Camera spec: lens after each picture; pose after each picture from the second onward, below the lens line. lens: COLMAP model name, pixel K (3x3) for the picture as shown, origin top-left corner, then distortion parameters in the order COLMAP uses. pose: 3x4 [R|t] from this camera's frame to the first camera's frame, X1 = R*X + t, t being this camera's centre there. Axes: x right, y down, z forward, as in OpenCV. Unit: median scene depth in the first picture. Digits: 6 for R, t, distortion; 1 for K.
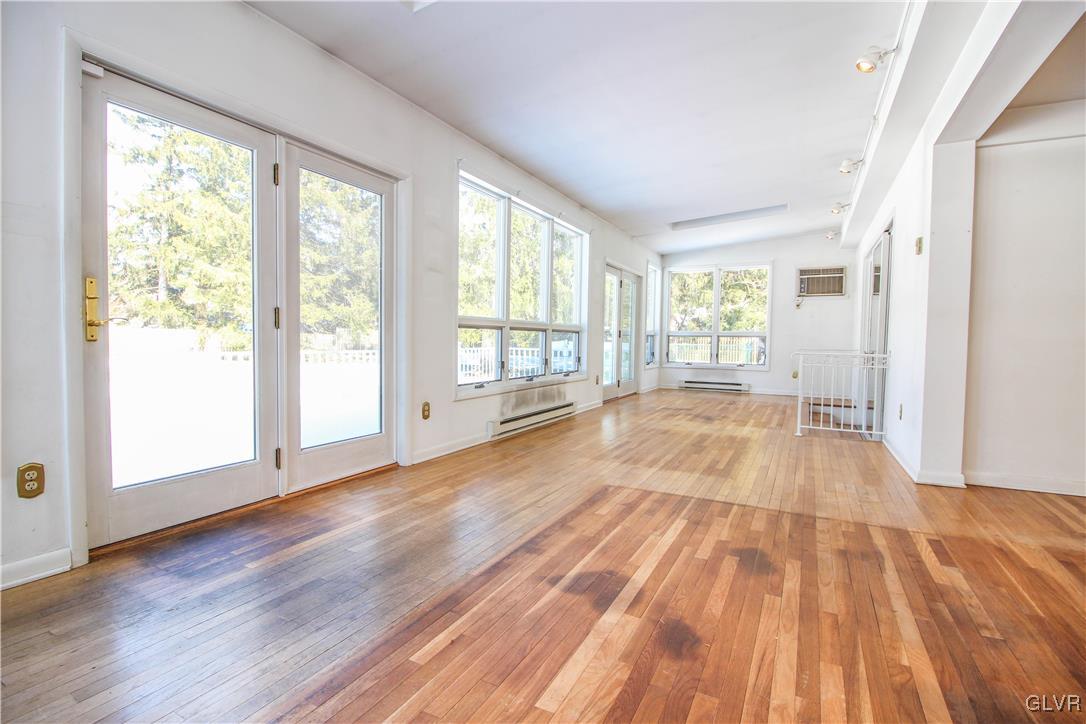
lens RADIAL K [[503.2, 0, 546.8], [0, 503.2, 356.5], [0, 0, 1]] dist [-0.007244, -0.005523]
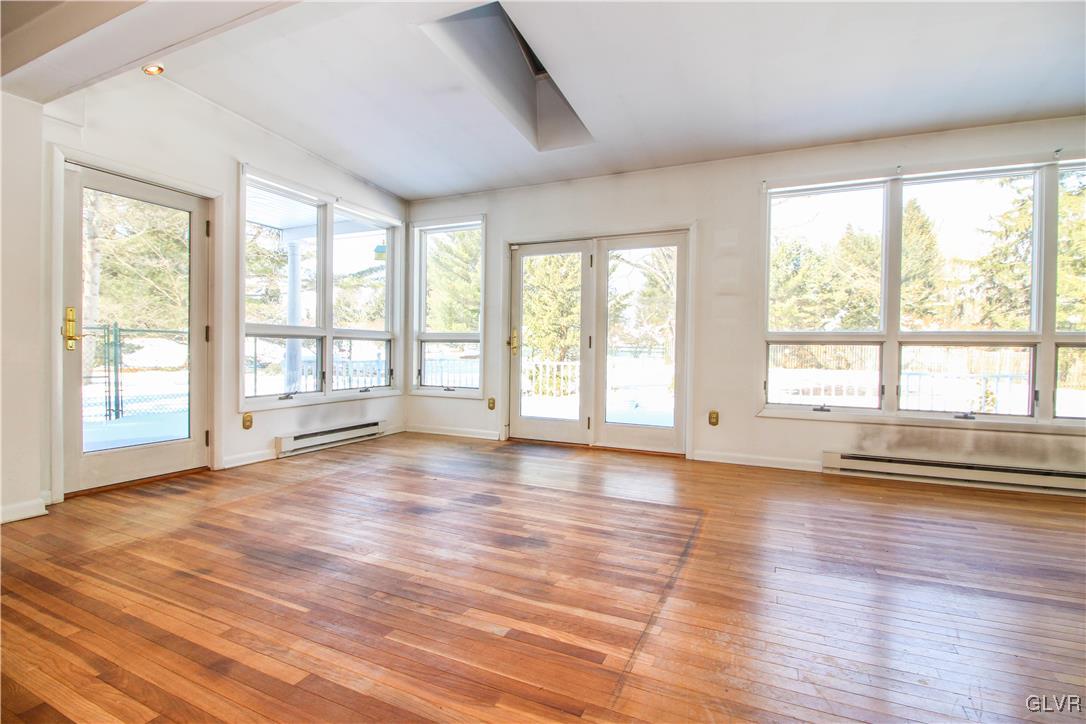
lens RADIAL K [[503.2, 0, 539.6], [0, 503.2, 358.9], [0, 0, 1]] dist [-0.007244, -0.005523]
pose [[0.048942, 0.002925, -0.998797, 1.177342], [-0.047464, 0.998873, 0.000599, -0.011677], [0.997673, 0.047377, 0.049025, 0.724784]]
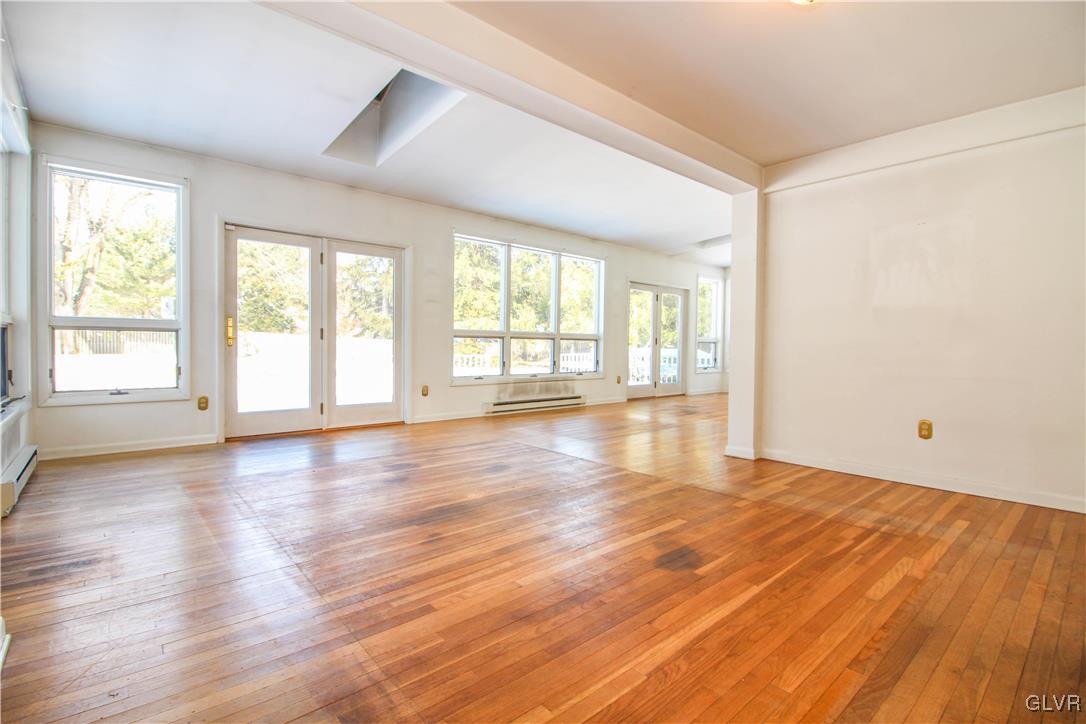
lens RADIAL K [[503.2, 0, 549.3], [0, 503.2, 356.9], [0, 0, 1]] dist [-0.007244, -0.005523]
pose [[0.934298, 0.004771, -0.356461, 0.913726], [-0.010379, 0.999851, -0.013823, 0.026213], [0.356342, 0.016615, 0.934208, -0.444489]]
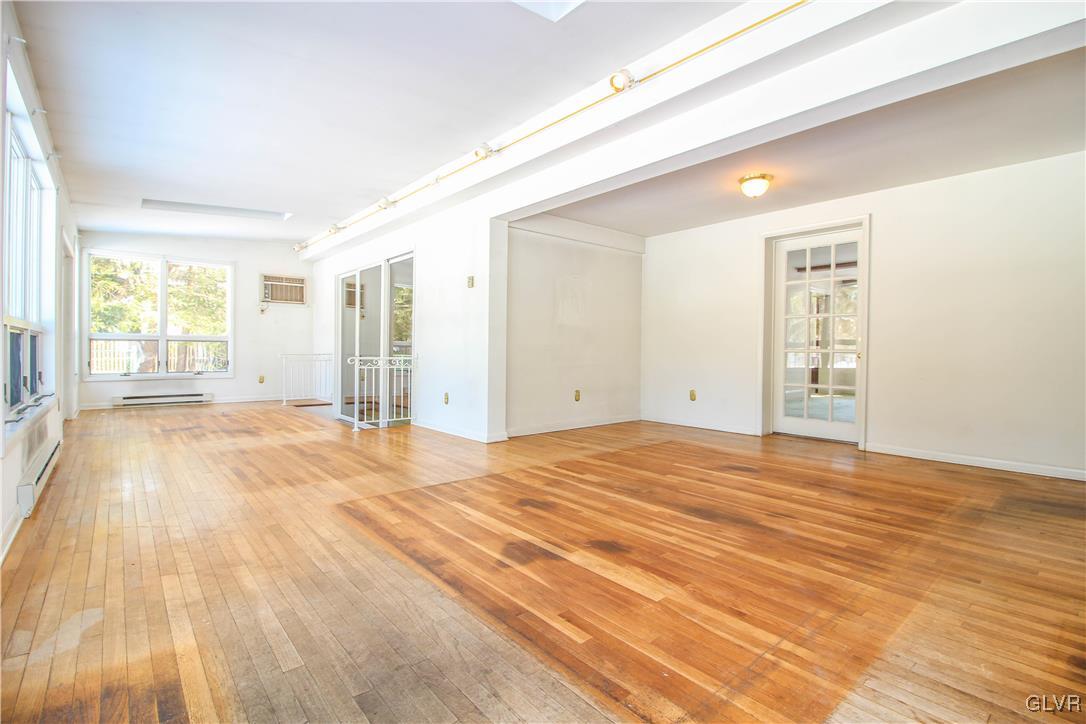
lens RADIAL K [[503.2, 0, 540.4], [0, 503.2, 356.0], [0, 0, 1]] dist [-0.007244, -0.005523]
pose [[0.378297, -0.021322, 0.925439, -0.669782], [0.027828, 0.999545, 0.011654, -0.021594], [-0.925266, 0.021345, 0.378718, 0.331574]]
